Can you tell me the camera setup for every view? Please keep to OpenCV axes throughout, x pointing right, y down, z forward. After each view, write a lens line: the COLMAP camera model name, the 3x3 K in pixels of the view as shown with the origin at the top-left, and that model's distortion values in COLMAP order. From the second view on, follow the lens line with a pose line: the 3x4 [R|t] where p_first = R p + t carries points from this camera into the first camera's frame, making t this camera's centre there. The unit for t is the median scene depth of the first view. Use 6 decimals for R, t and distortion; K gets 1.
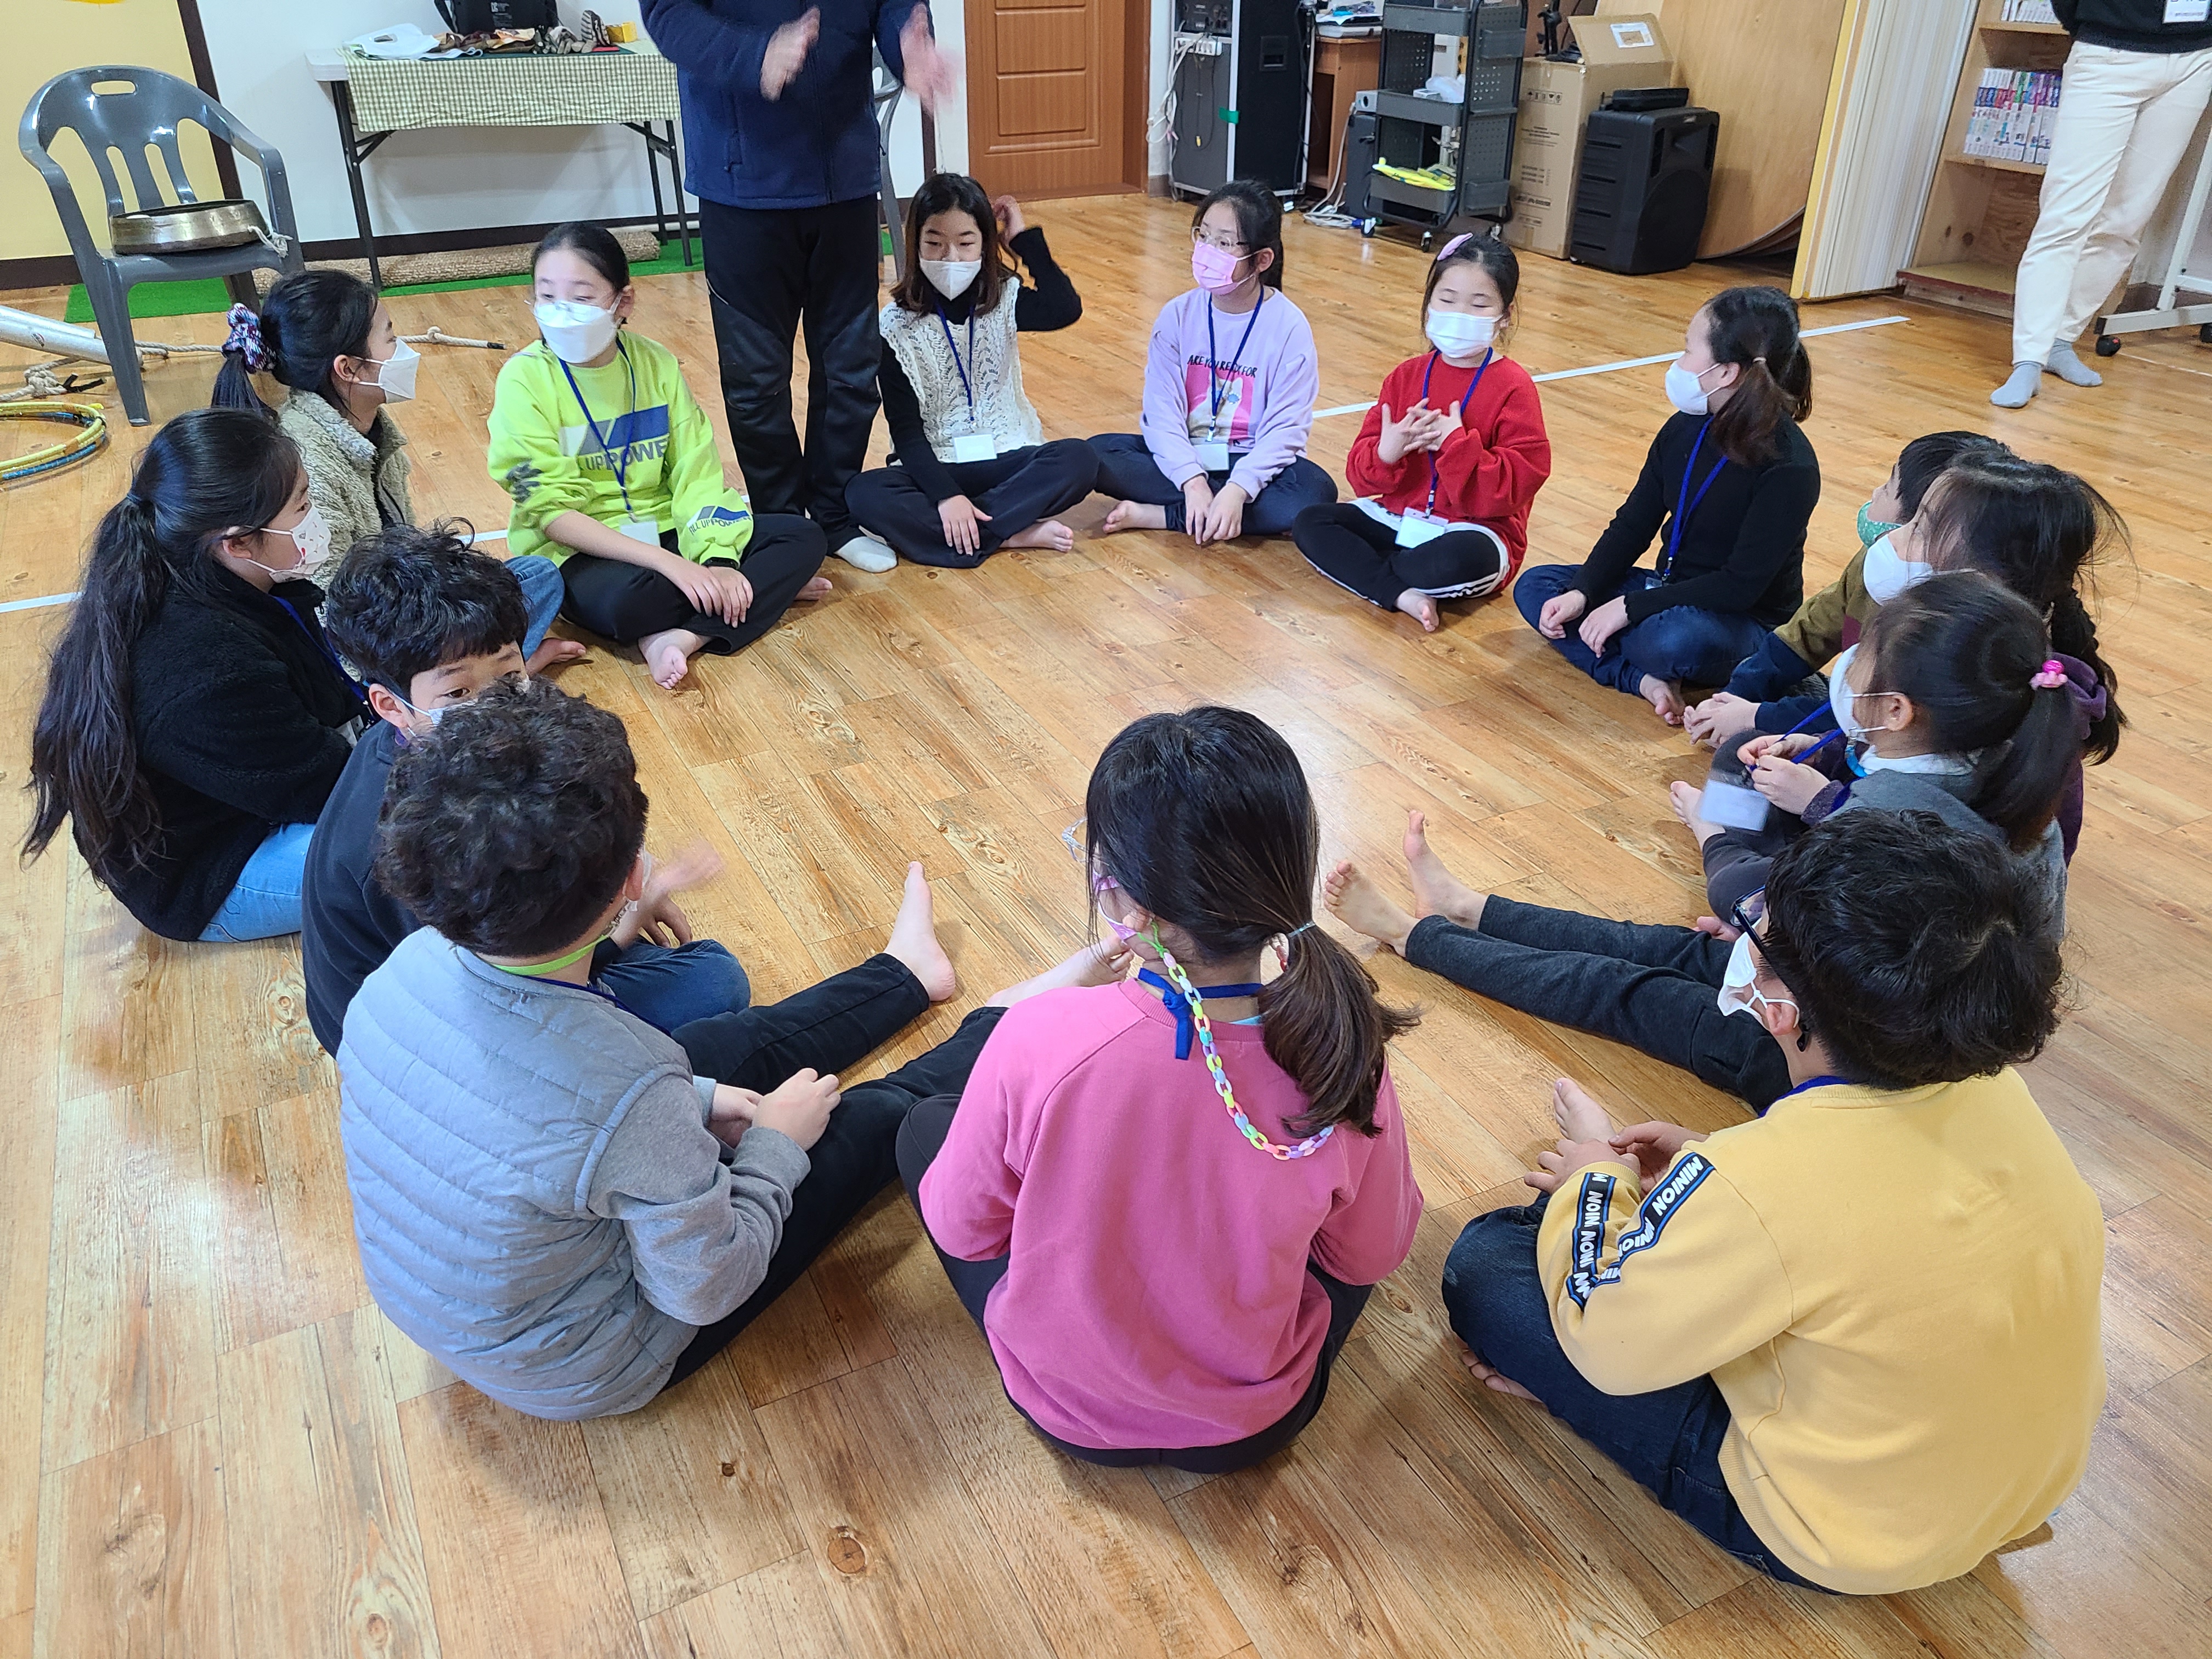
lens RADIAL K [[1642.7, 0, 1112.5], [0, 1642.7, 794.9], [0, 0, 1]] dist [0.075423, -0.056136]
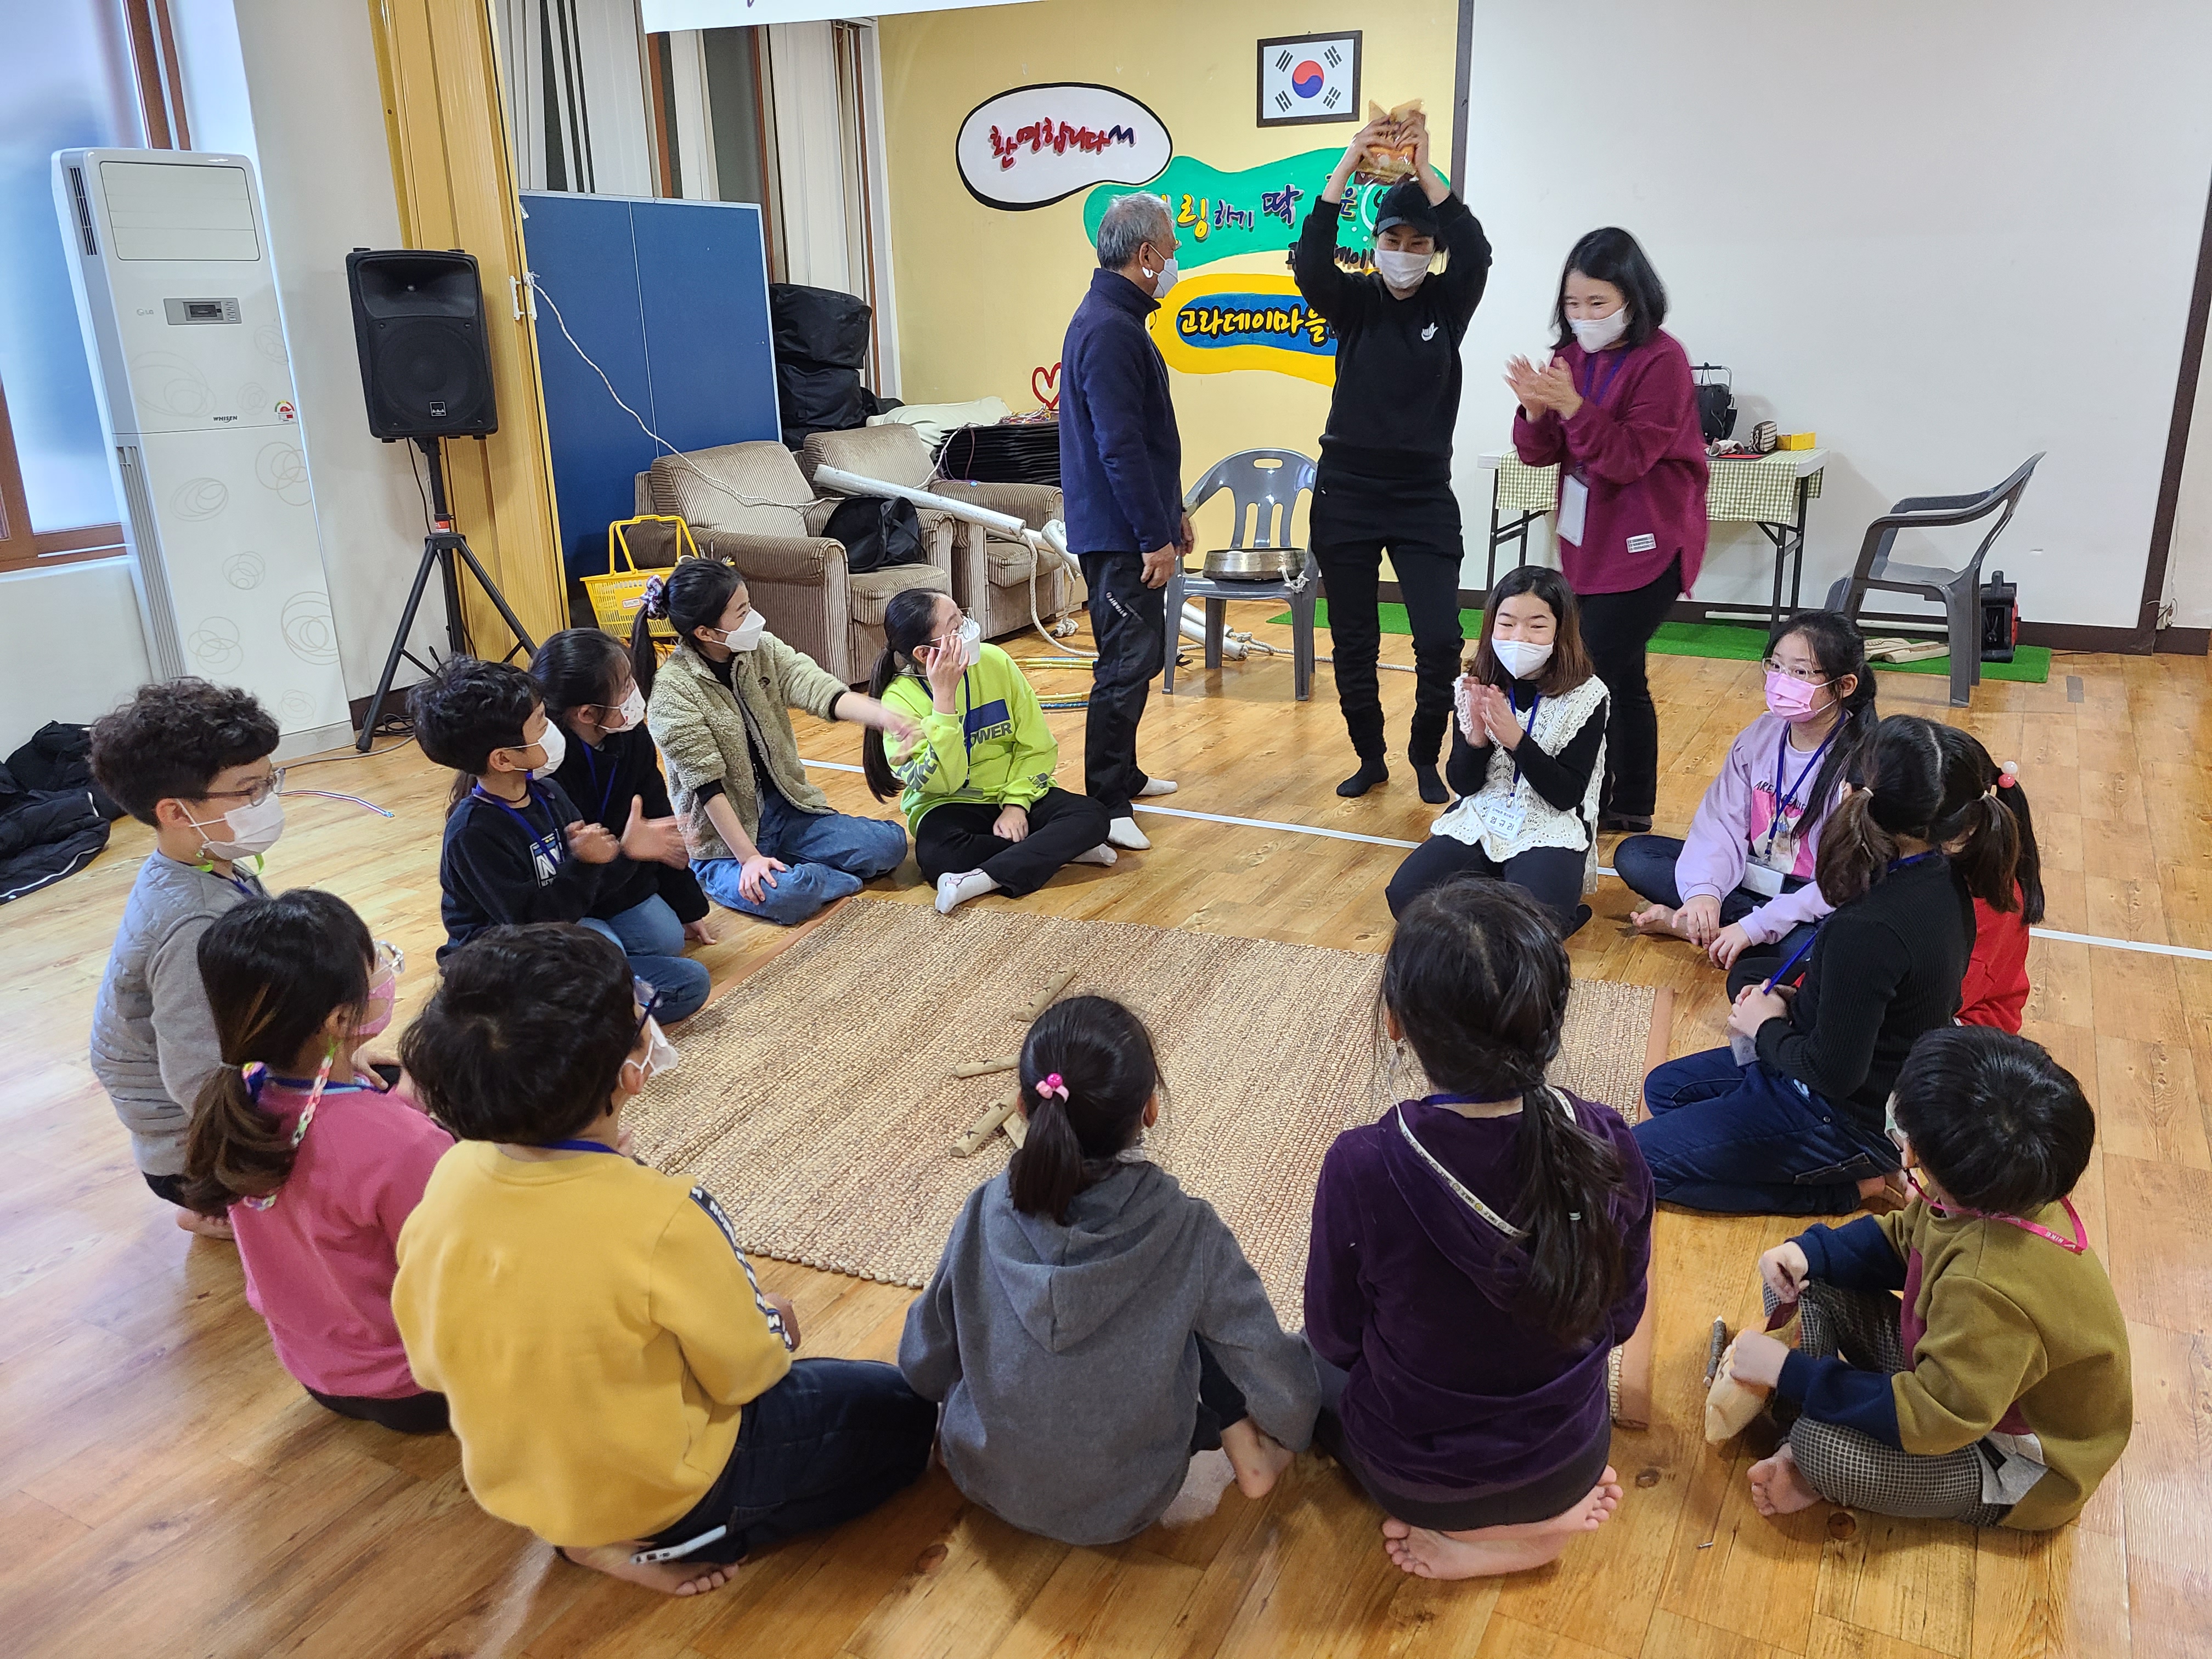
lens RADIAL K [[1642.7, 0, 1112.5], [0, 1642.7, 794.9], [0, 0, 1]] dist [0.075423, -0.056136]
pose [[0.557116, 0.207809, -0.804013, 0.567850], [-0.378775, 0.925195, -0.023330, -0.122189], [0.739020, 0.317538, 0.594154, 0.263019]]
